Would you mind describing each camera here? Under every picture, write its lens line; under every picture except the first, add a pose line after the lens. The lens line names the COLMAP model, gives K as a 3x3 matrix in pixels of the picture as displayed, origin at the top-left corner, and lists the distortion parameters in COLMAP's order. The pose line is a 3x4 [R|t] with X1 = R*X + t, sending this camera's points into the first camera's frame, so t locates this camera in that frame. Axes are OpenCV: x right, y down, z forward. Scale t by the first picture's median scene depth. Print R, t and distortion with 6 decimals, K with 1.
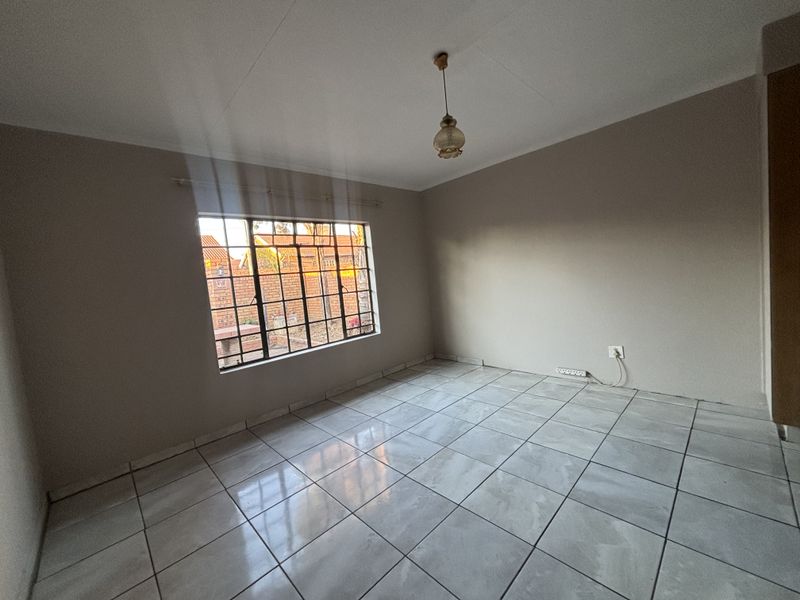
lens RADIAL K [[322.8, 0, 400.0], [0, 322.8, 300.0], [0, 0, 1]] dist [0.003856, 0.000250]
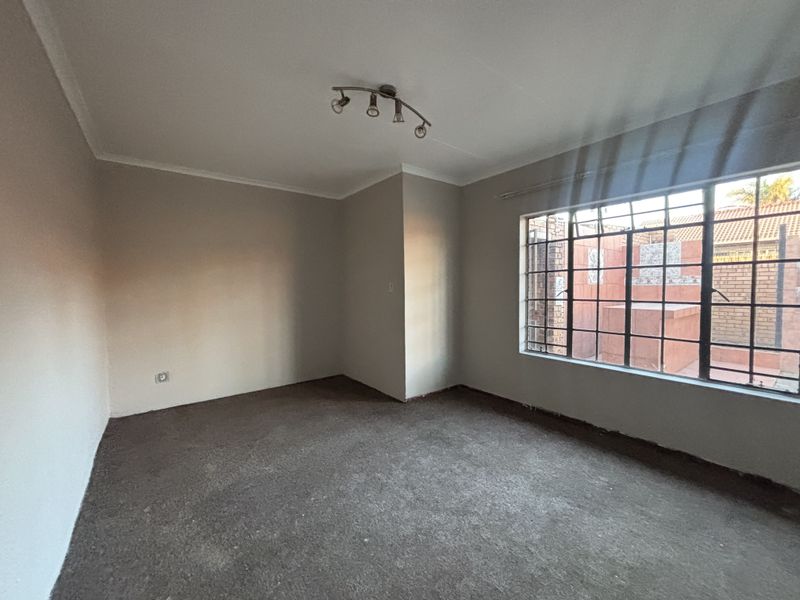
lens RADIAL K [[322.8, 0, 400.0], [0, 322.8, 300.0], [0, 0, 1]] dist [0.003856, 0.000250]
pose [[-0.101798, 0.140254, -0.984869, 0.547631], [-0.063178, 0.987102, 0.147102, -0.094271], [0.992797, 0.077197, -0.091624, 0.581942]]
